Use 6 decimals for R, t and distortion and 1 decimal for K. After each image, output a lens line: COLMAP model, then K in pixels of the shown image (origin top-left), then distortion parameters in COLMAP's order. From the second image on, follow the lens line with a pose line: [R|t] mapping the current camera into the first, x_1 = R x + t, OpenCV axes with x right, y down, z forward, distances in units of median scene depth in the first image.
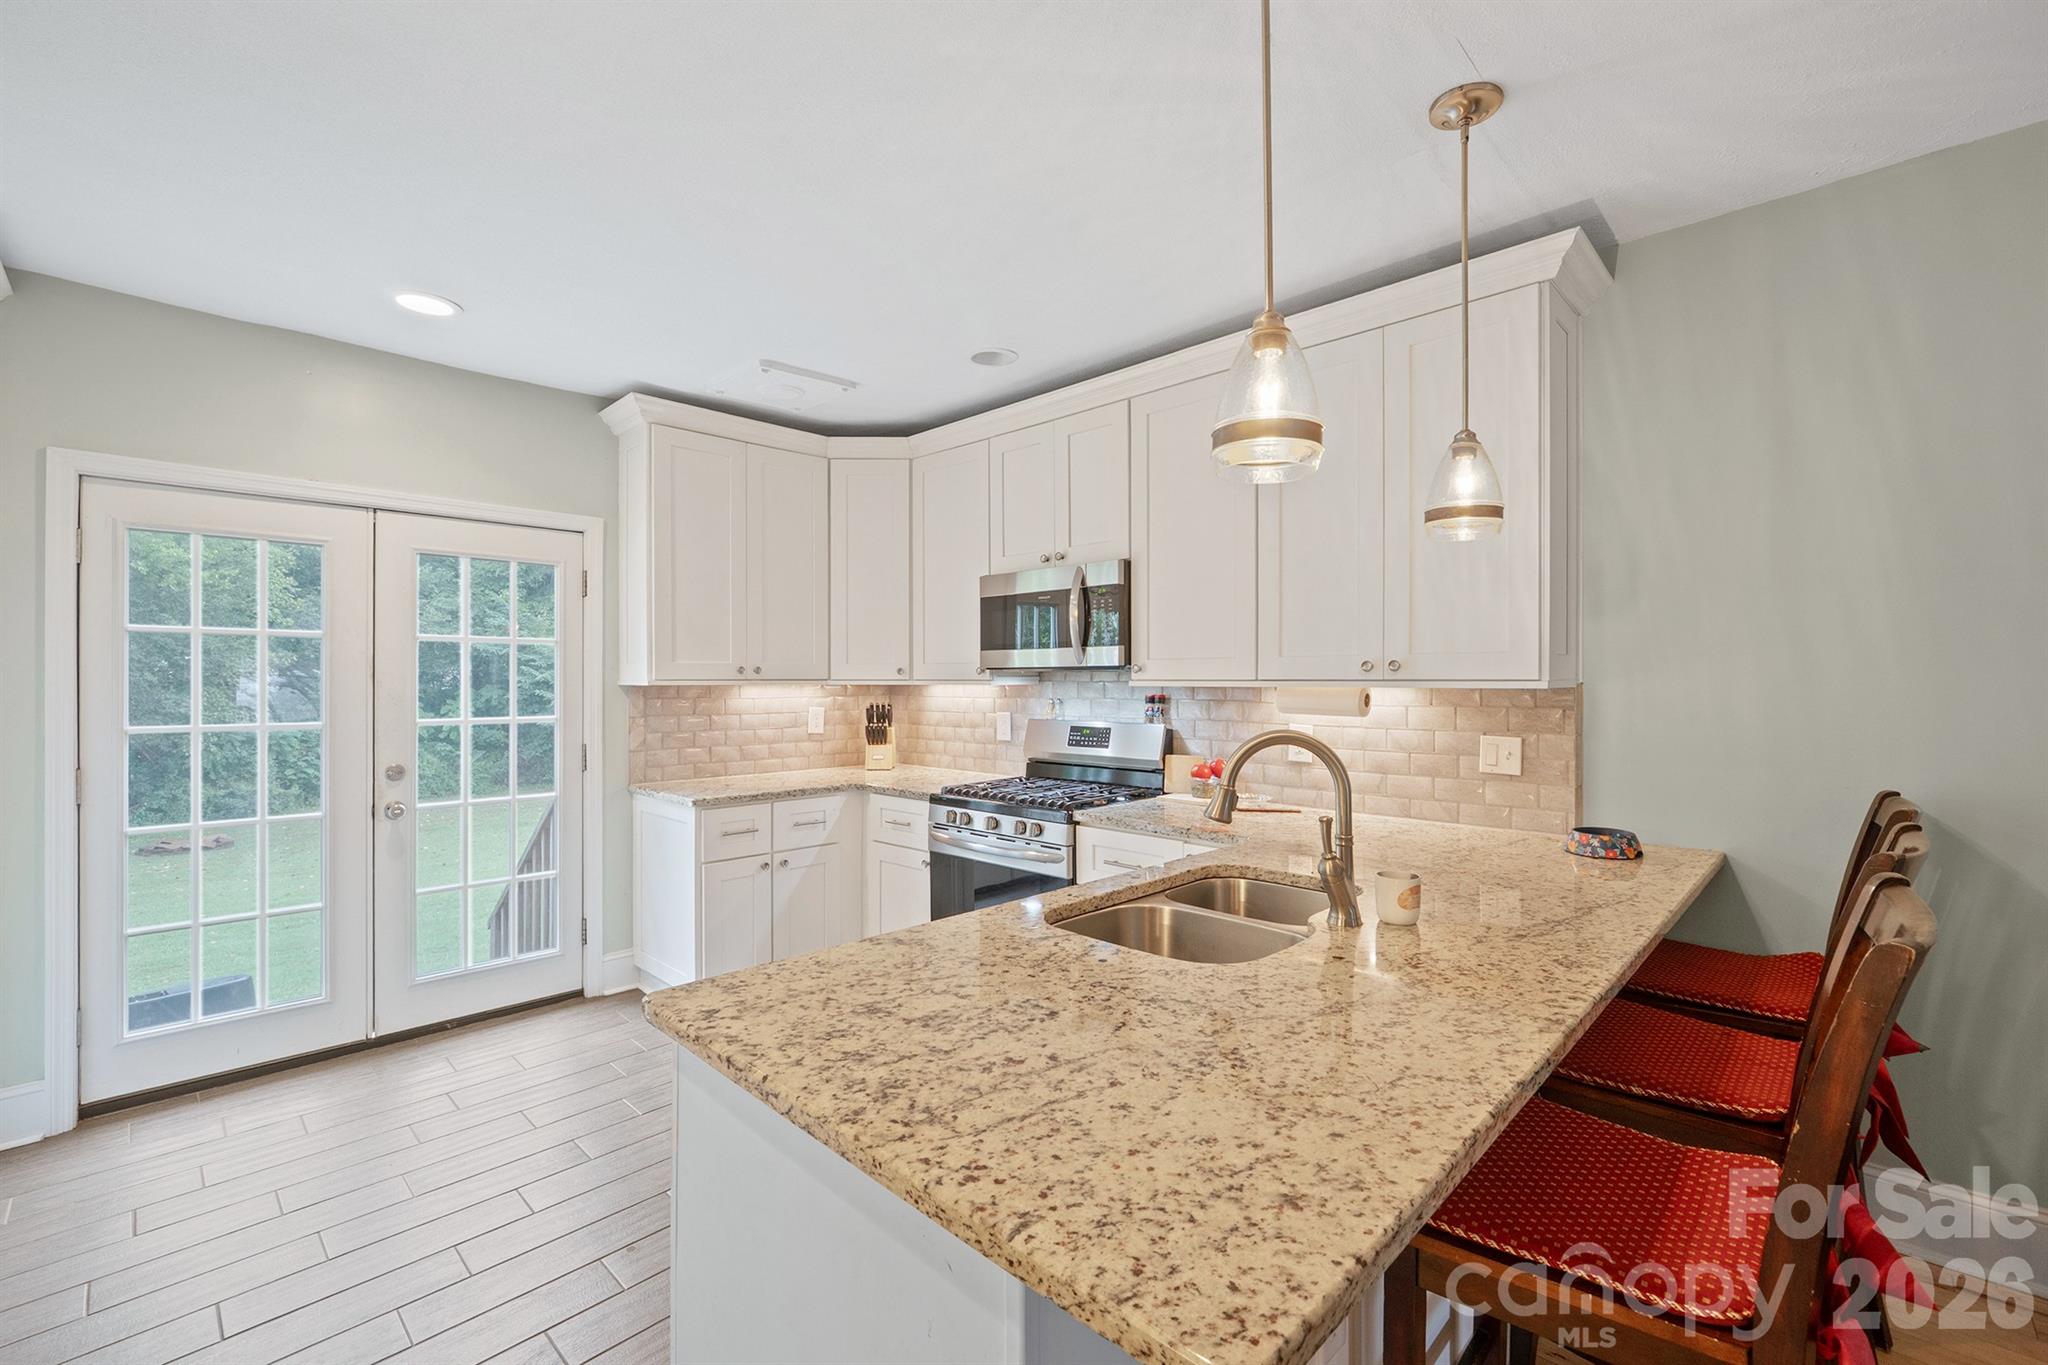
lens RADIAL K [[862.8, 0, 1024.0], [0, 862.8, 682.5], [0, 0, 1]] dist [0.000364, 0.000003]
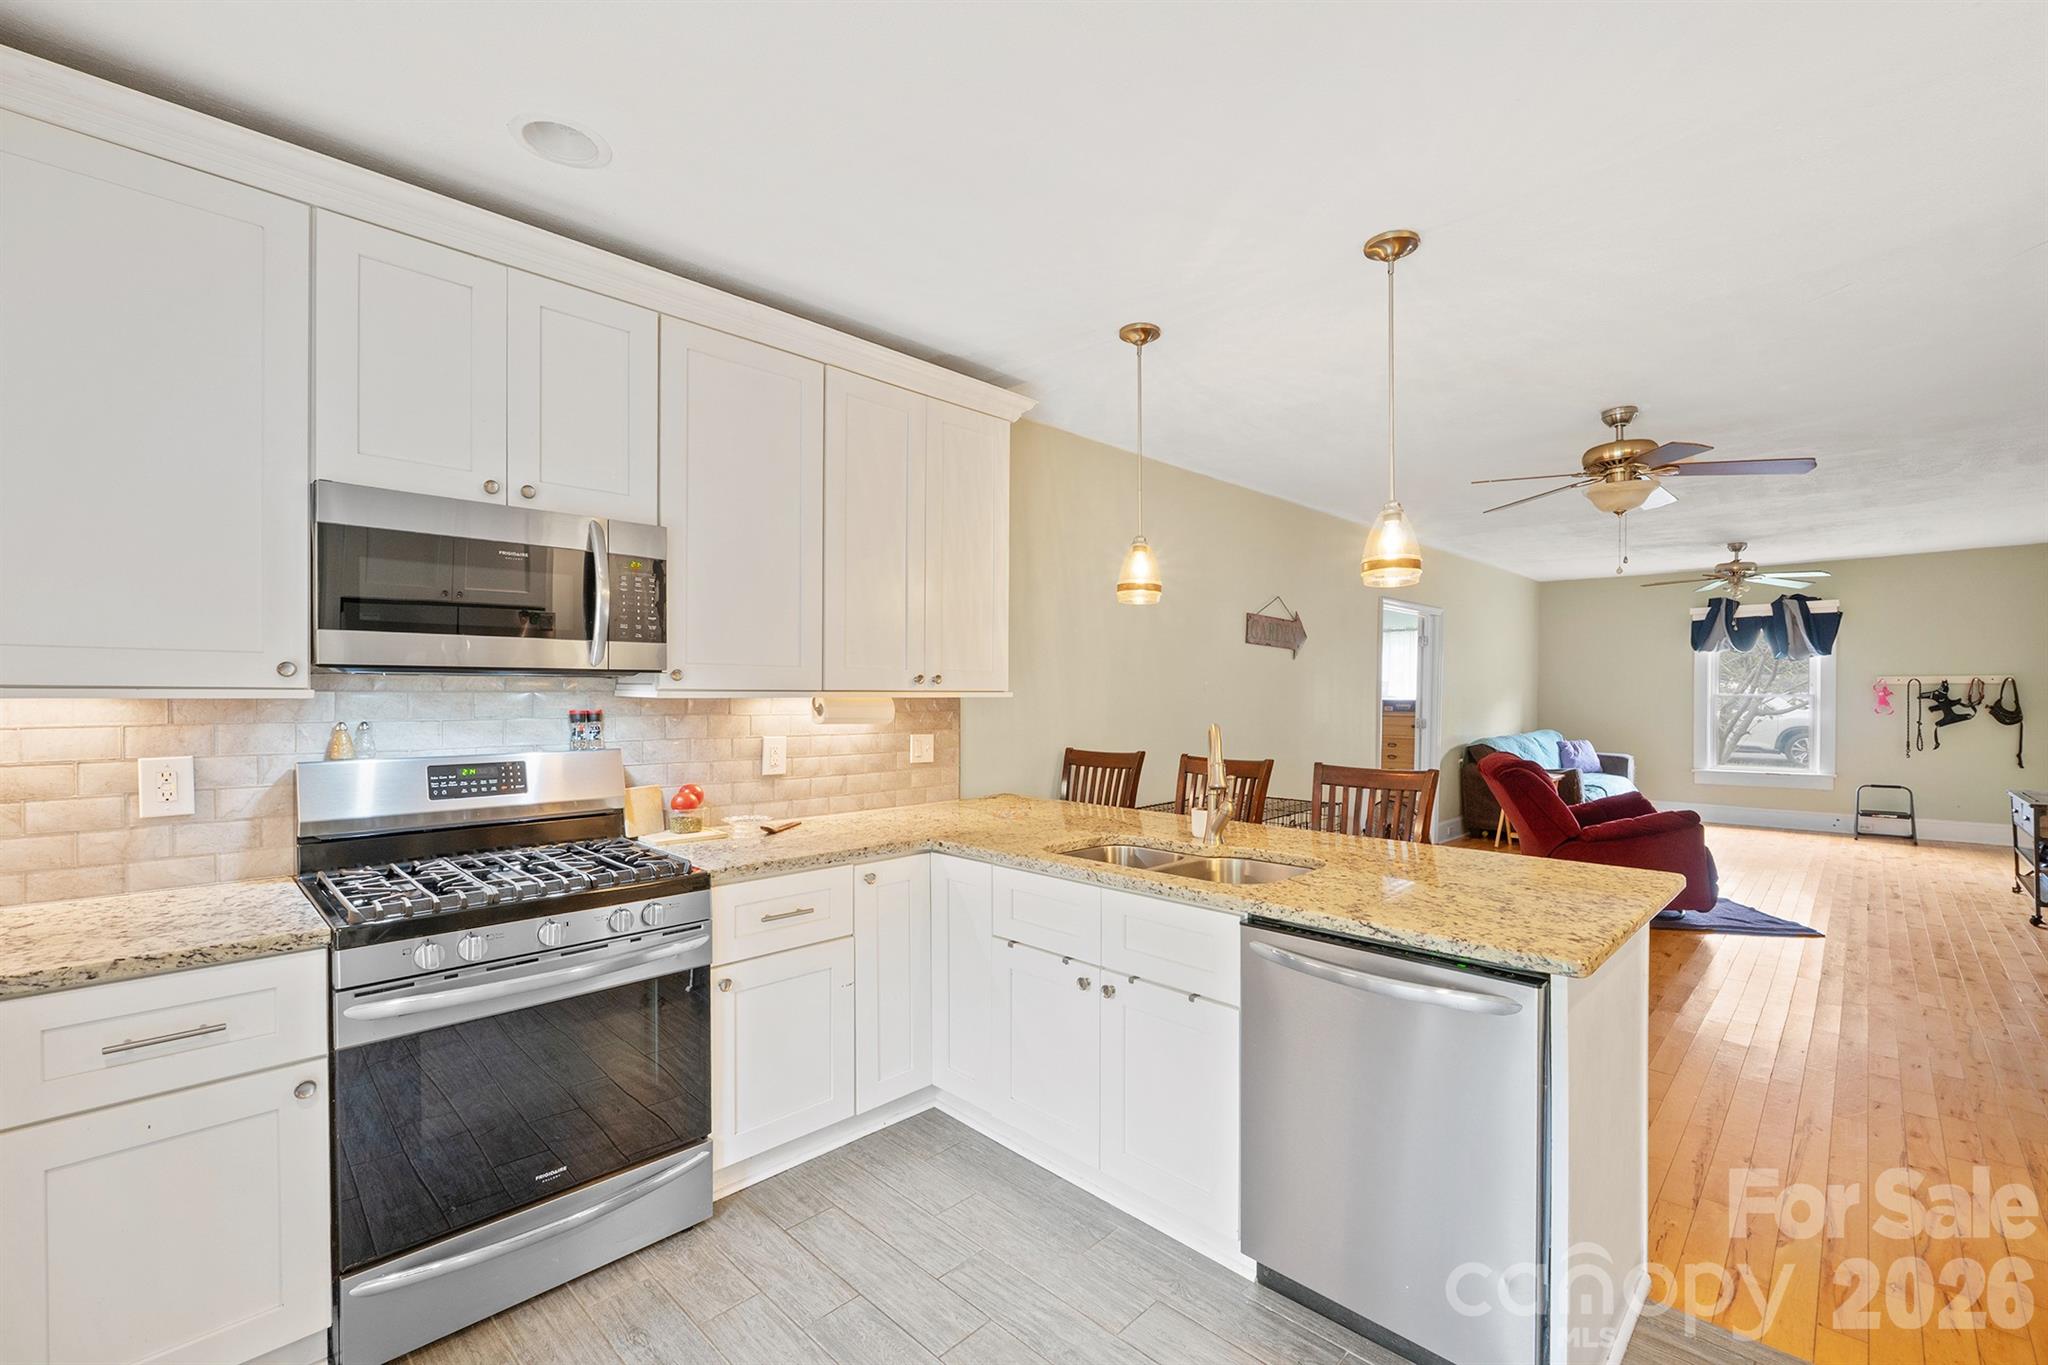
lens RADIAL K [[873.2, 0, 1028.5], [0, 873.2, 689.9], [0, 0, 1]] dist [-0.003015, -0.000302]
pose [[0.007698, 0.004195, 0.999962, -0.586818], [-0.000105, 0.999991, -0.004194, 0.000344], [-0.999970, -0.000073, 0.007698, 0.626837]]
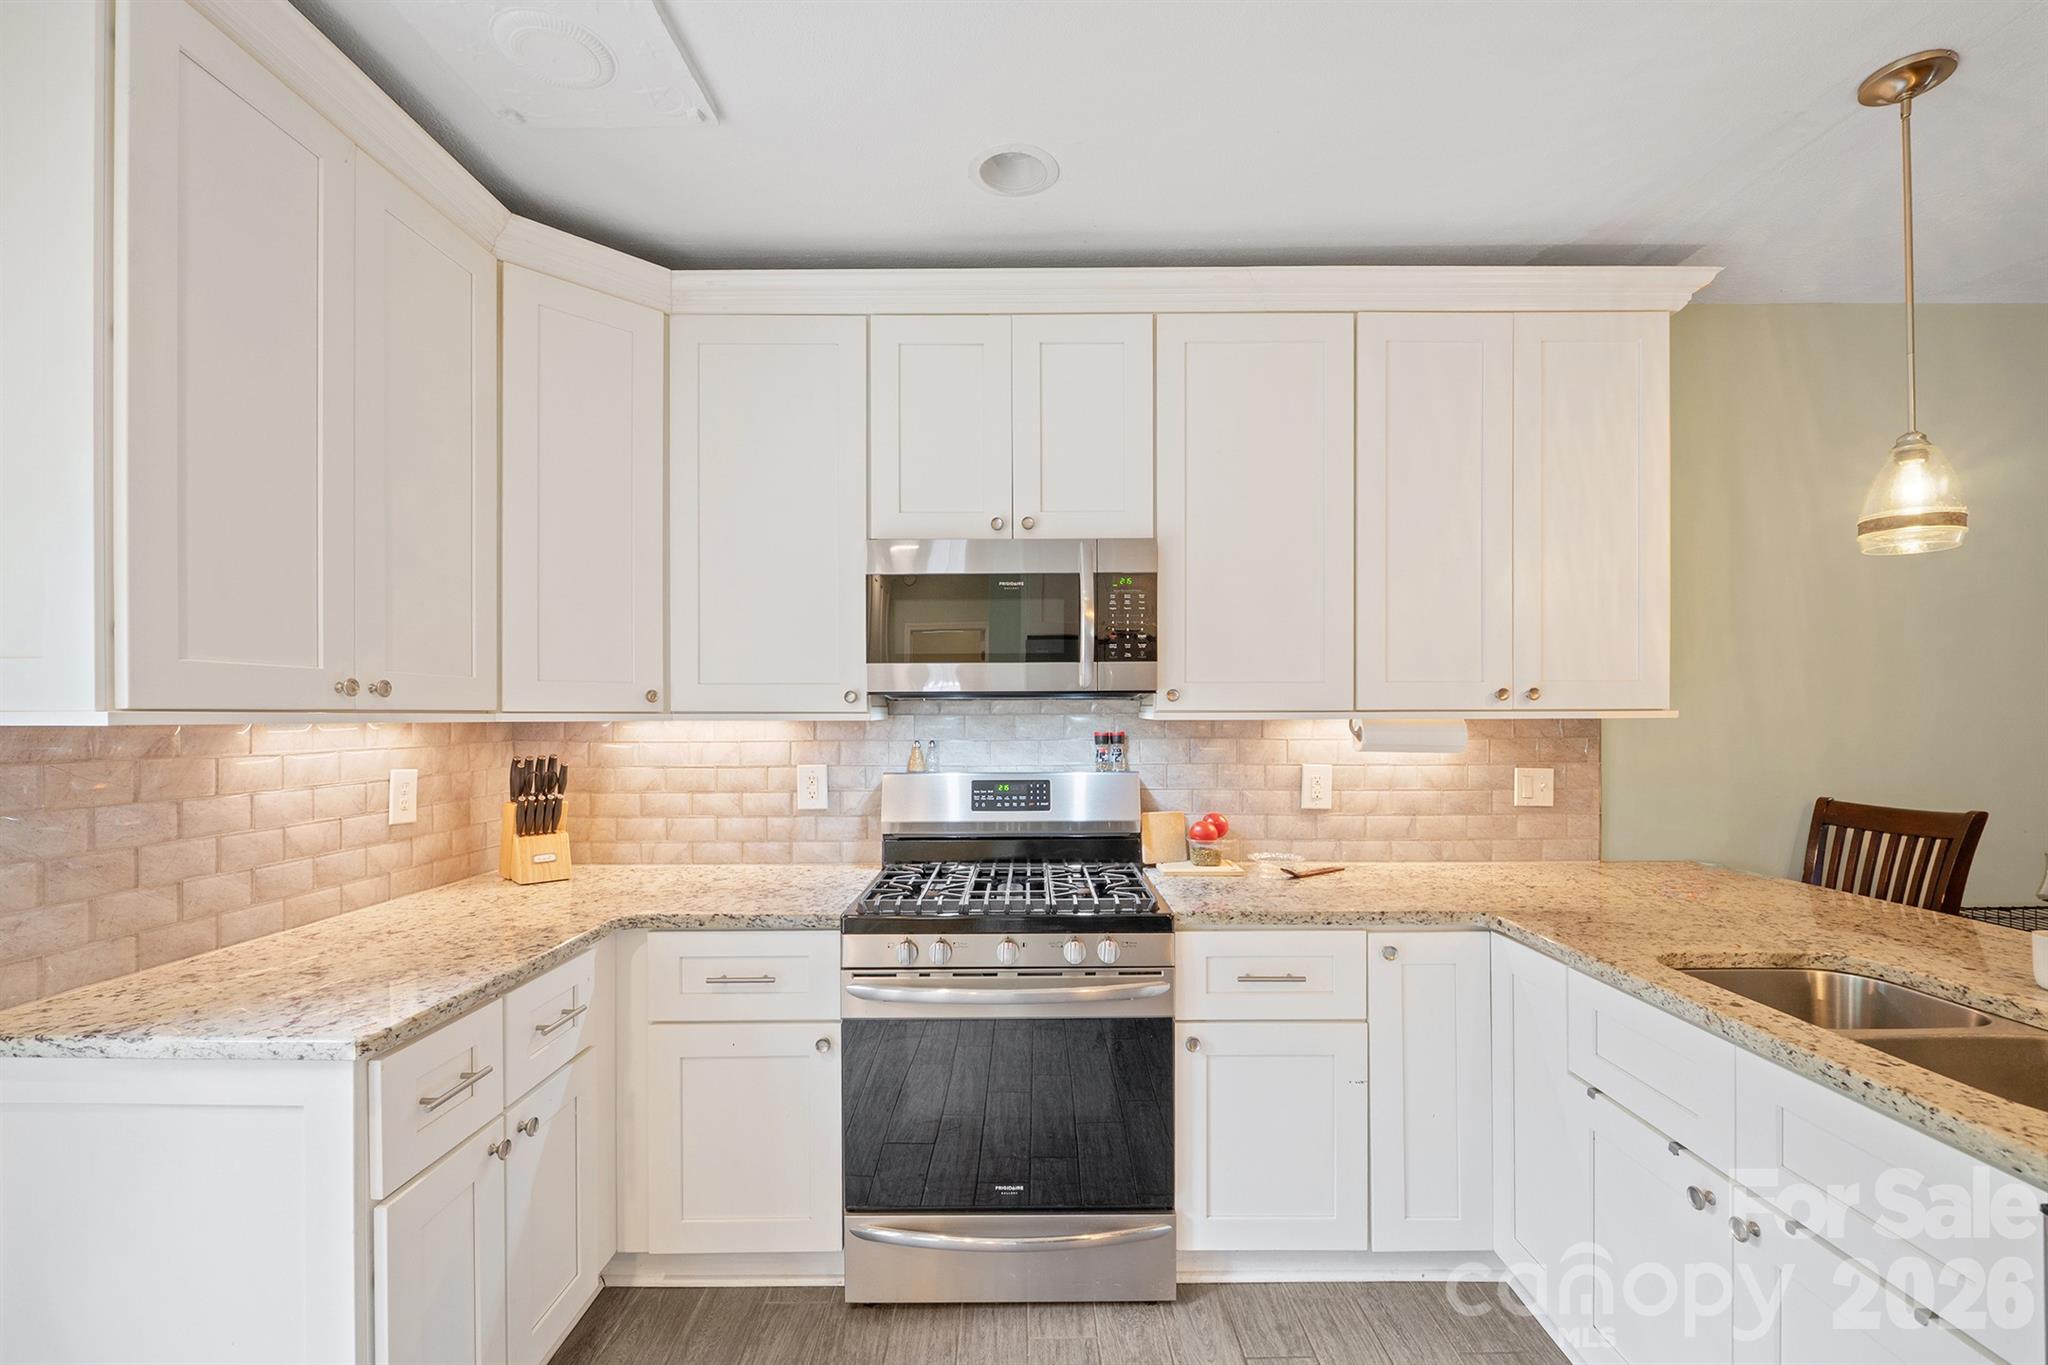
lens RADIAL K [[876.1, 0, 1028.3], [0, 876.1, 710.9], [0, 0, 1]] dist [-0.004210, -0.000457]
pose [[0.720560, 0.002174, 0.693389, -0.417193], [0.004759, 0.999956, -0.008081, 0.002045], [-0.693376, 0.009123, 0.720518, 0.515930]]
